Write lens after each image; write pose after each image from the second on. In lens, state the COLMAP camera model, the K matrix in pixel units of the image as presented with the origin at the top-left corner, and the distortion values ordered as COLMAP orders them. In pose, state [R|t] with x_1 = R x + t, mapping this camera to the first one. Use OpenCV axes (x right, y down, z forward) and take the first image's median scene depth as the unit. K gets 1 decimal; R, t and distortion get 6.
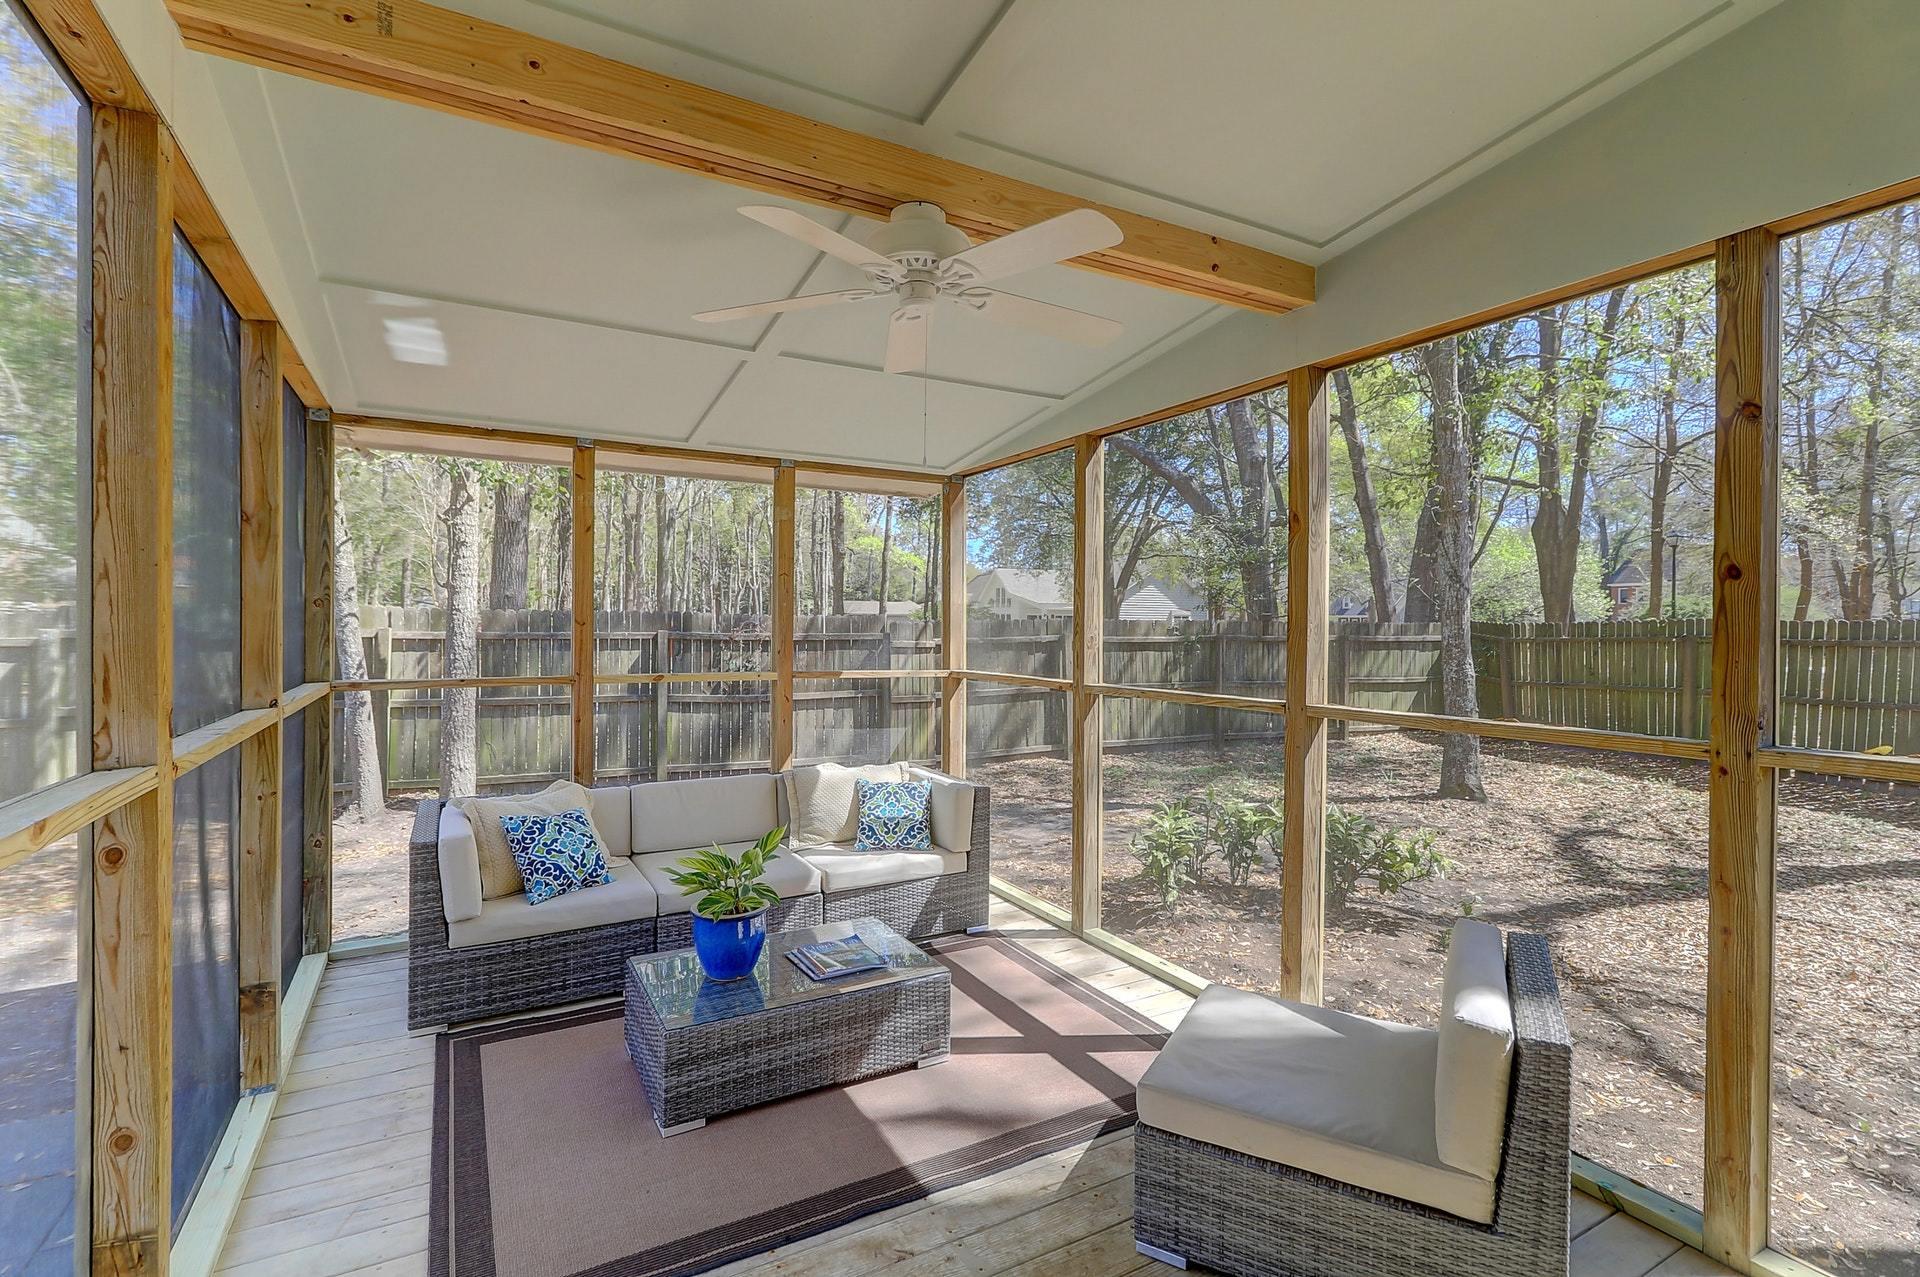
lens RADIAL K [[895.4, 0, 956.3], [0, 895.4, 632.2], [0, 0, 1]] dist [0.001078, 0.001604]
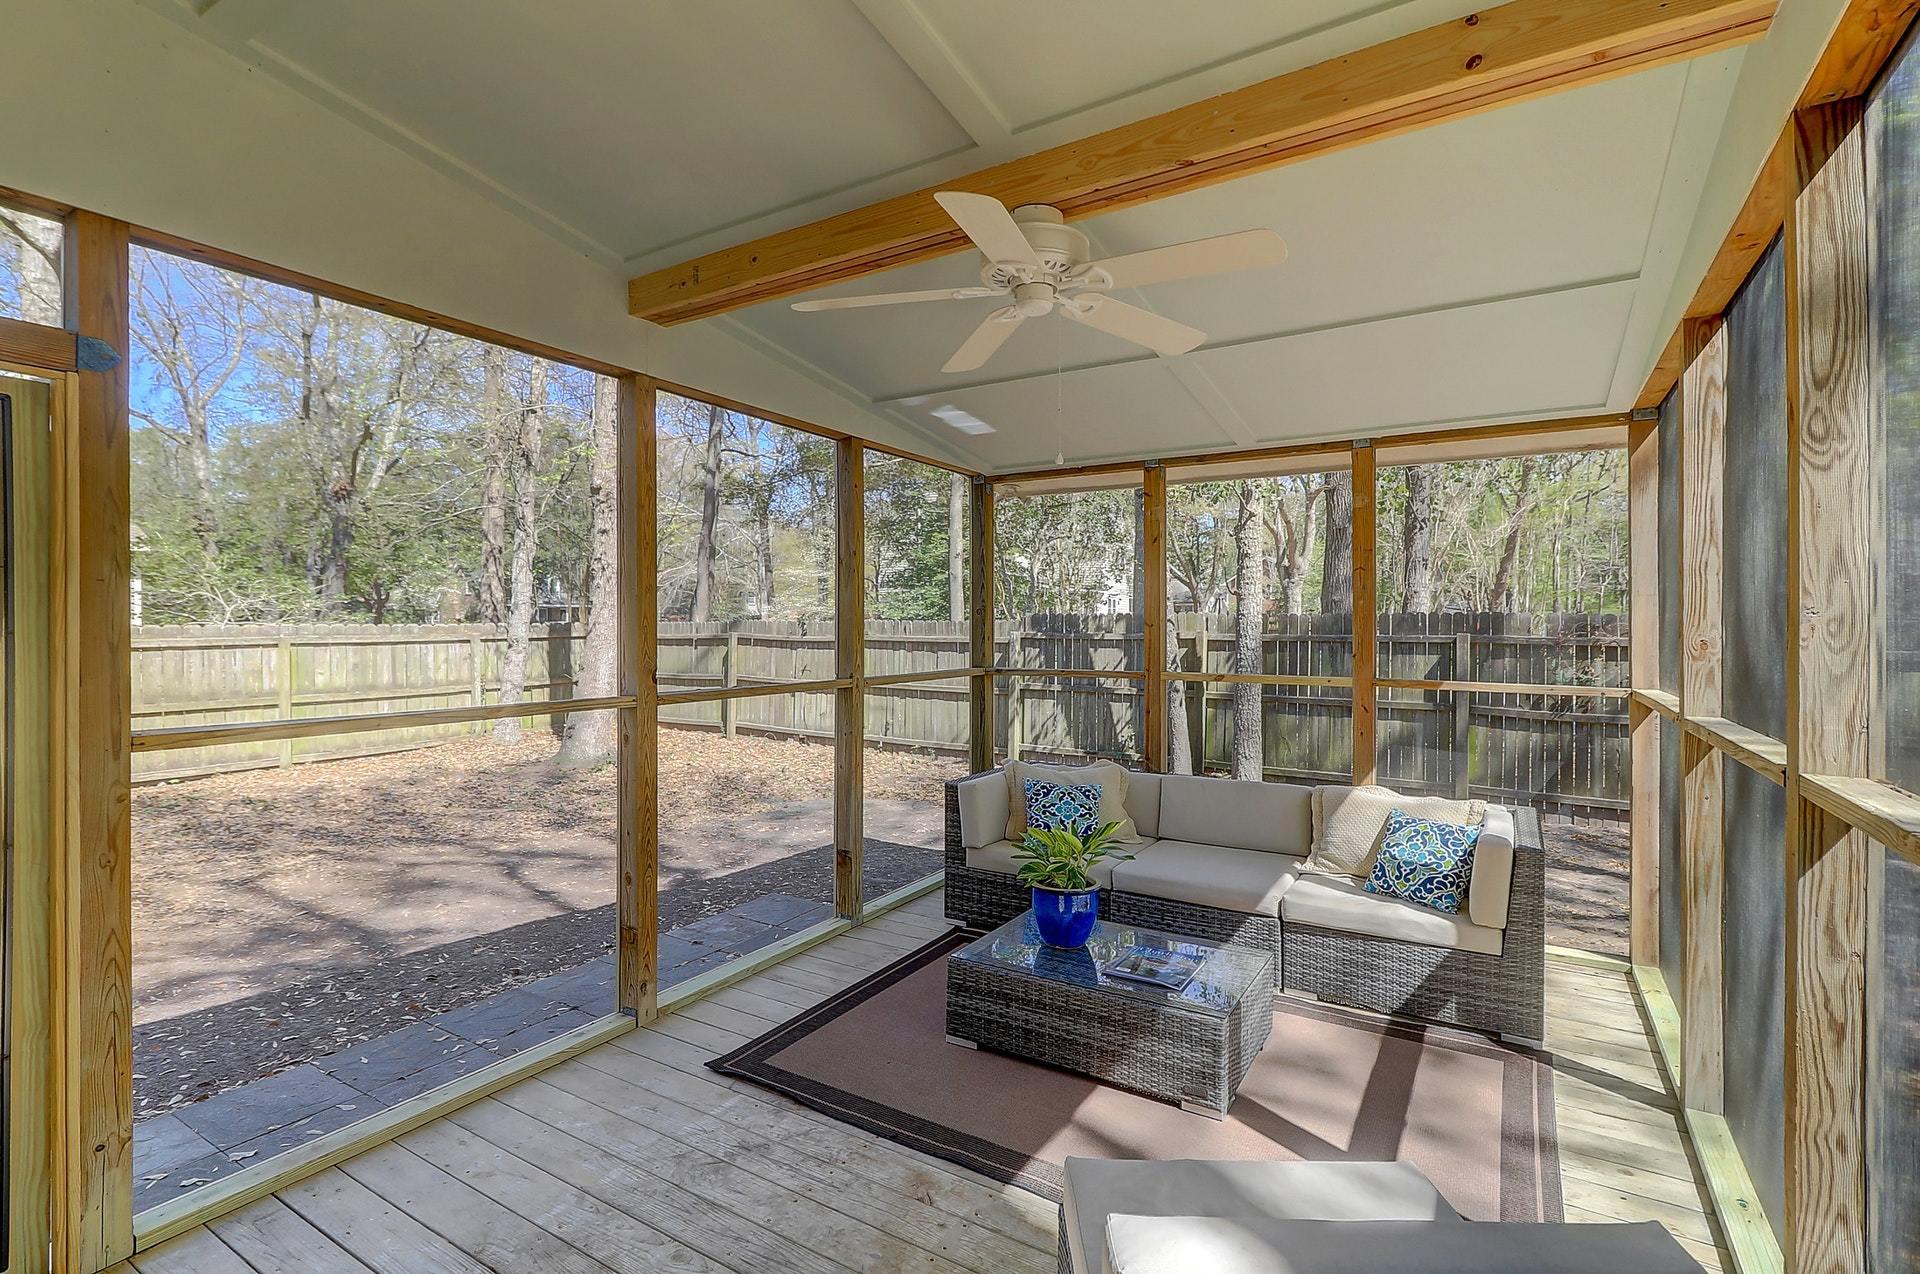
lens RADIAL K [[895.4, 0, 948.9], [0, 895.4, 631.3], [0, 0, 1]] dist [0.001078, 0.001604]
pose [[0.478424, 0.000362, -0.878129, 0.442558], [-0.006095, 0.999977, -0.002909, 0.002635], [0.878108, 0.006743, 0.478415, 0.241081]]
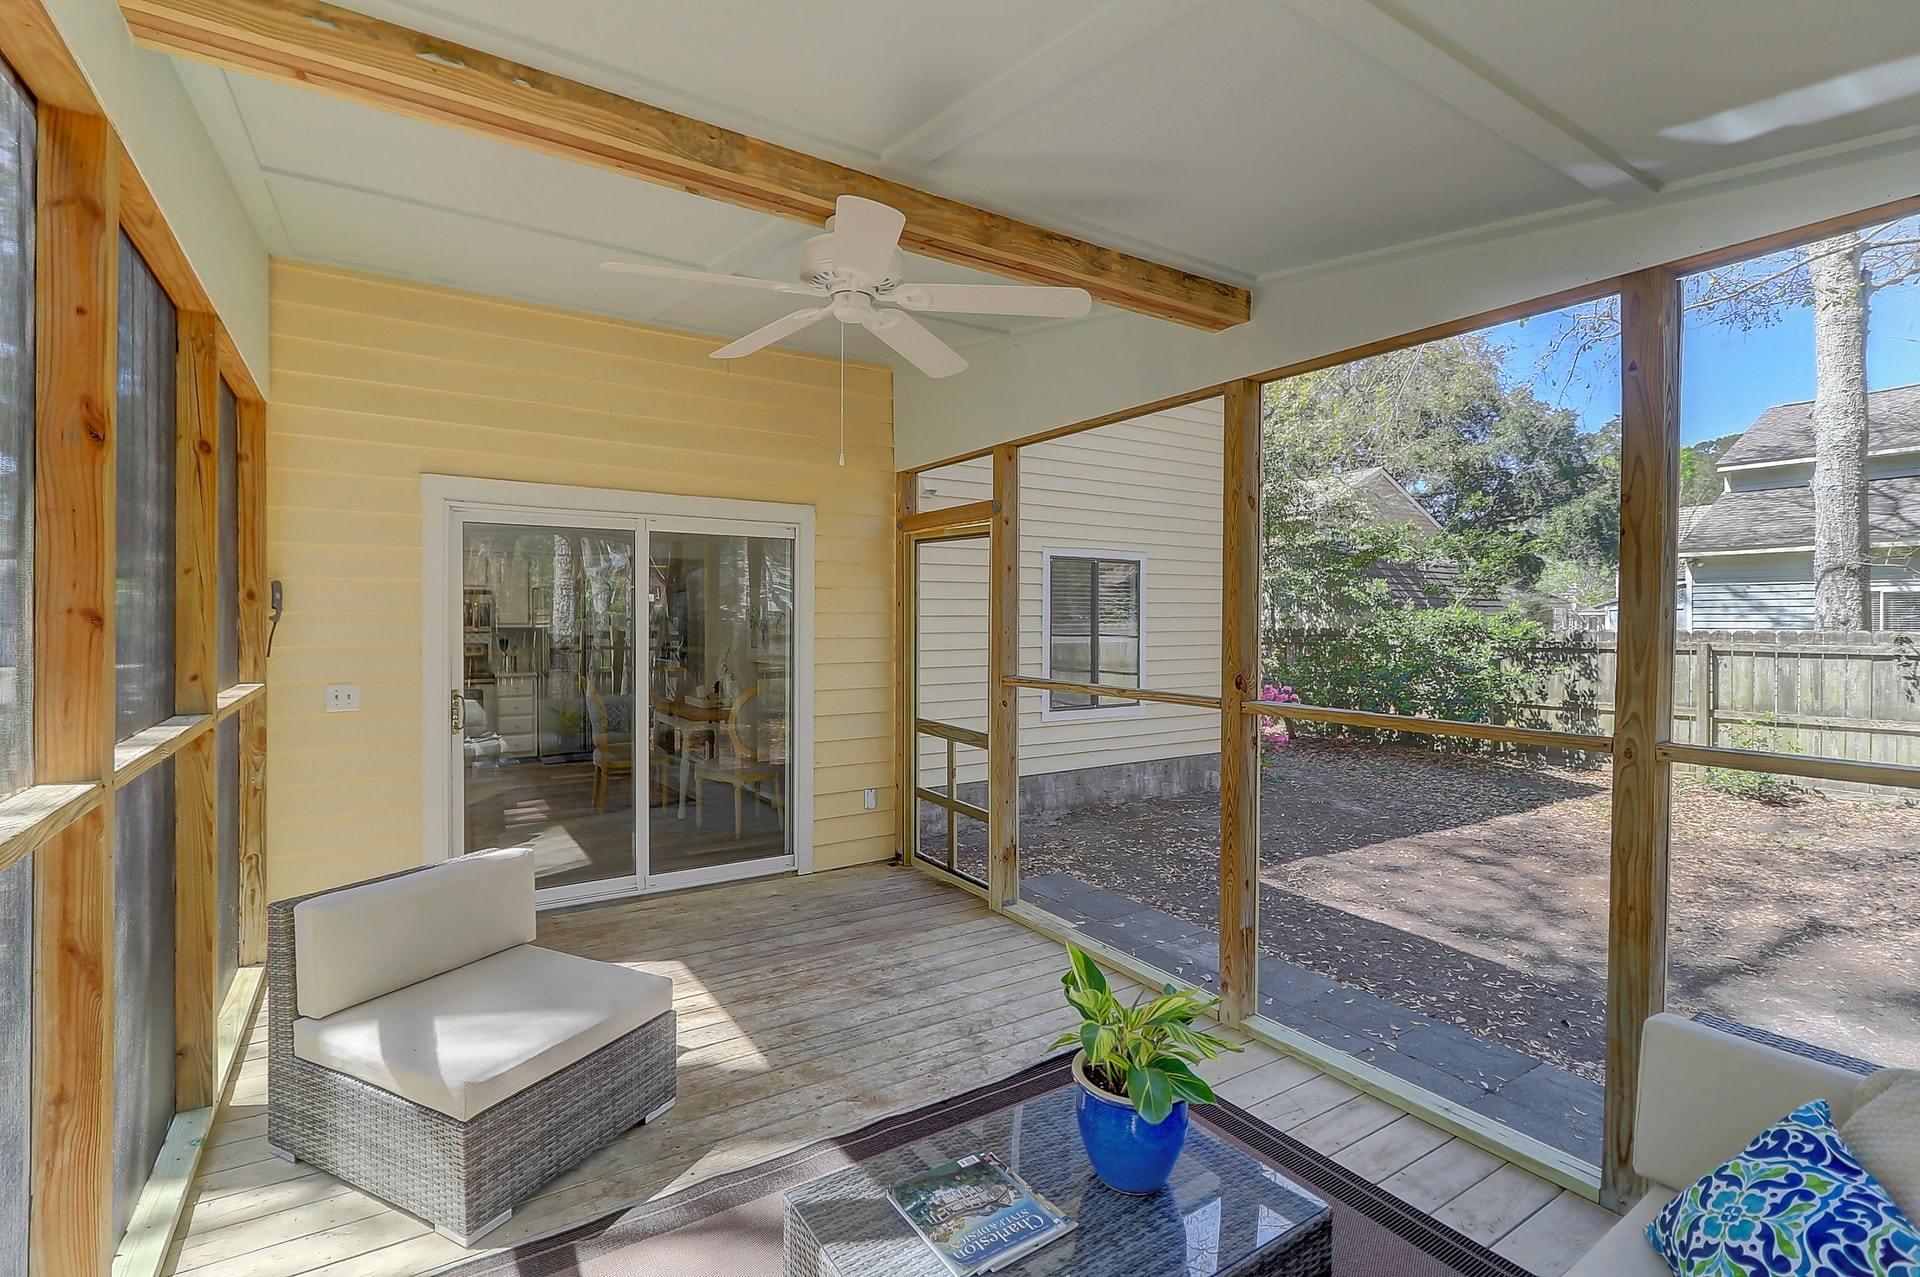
lens RADIAL K [[895.4, 0, 948.8], [0, 895.4, 623.7], [0, 0, 1]] dist [0.001078, 0.001604]
pose [[-0.998233, -0.015170, -0.057452, -0.054055], [-0.016094, 0.999748, 0.015655, -0.023277], [0.057200, 0.016552, -0.998226, 1.137890]]
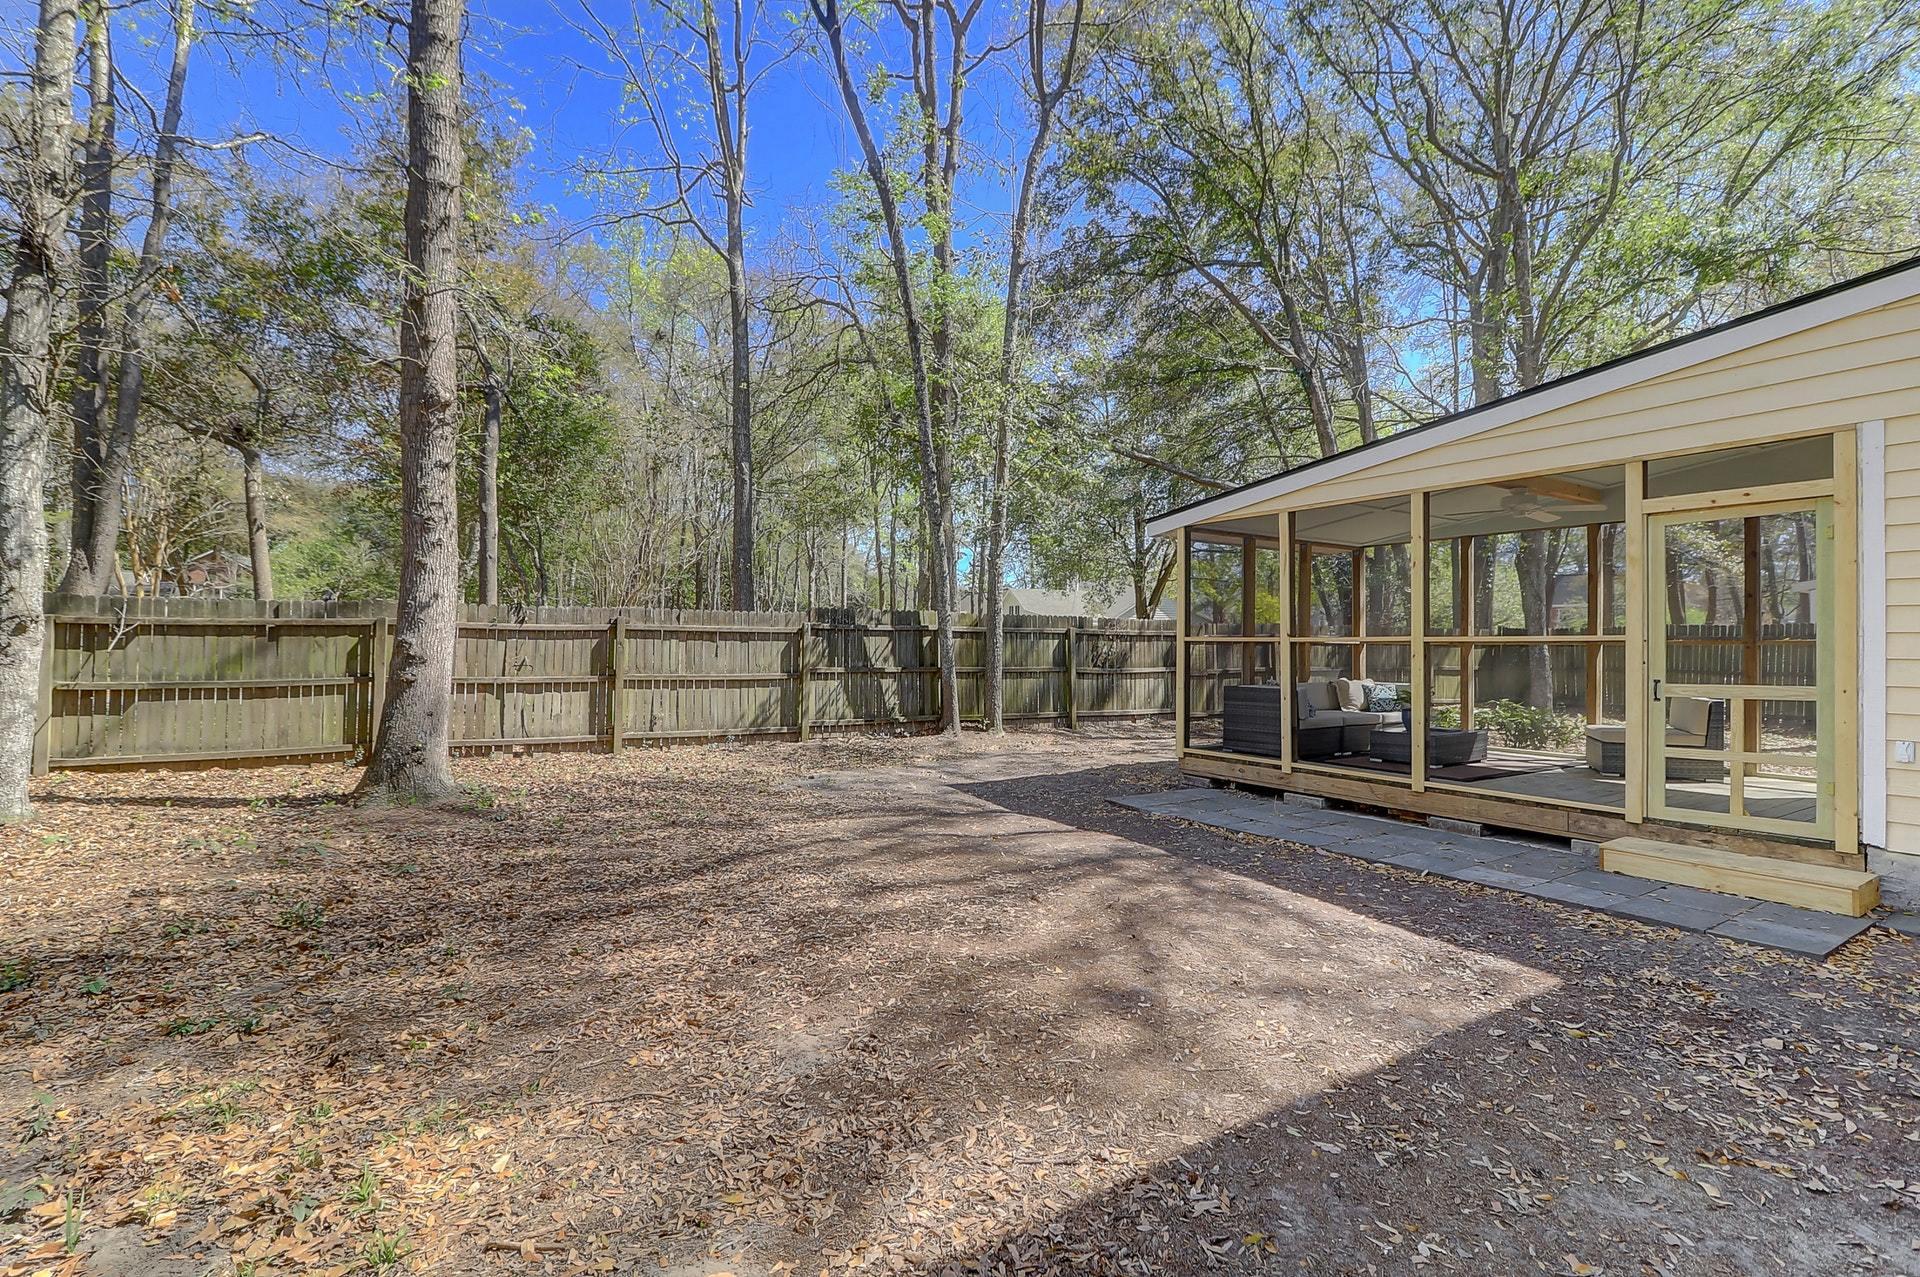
lens RADIAL K [[895.4, 0, 959.8], [0, 895.4, 638.2], [0, 0, 1]] dist [0.001078, 0.001604]
pose [[0.997437, 0.002743, 0.071491, -1.320609], [-0.001814, 0.999913, -0.013055, 0.079890], [-0.071521, 0.012891, 0.997356, -1.222620]]
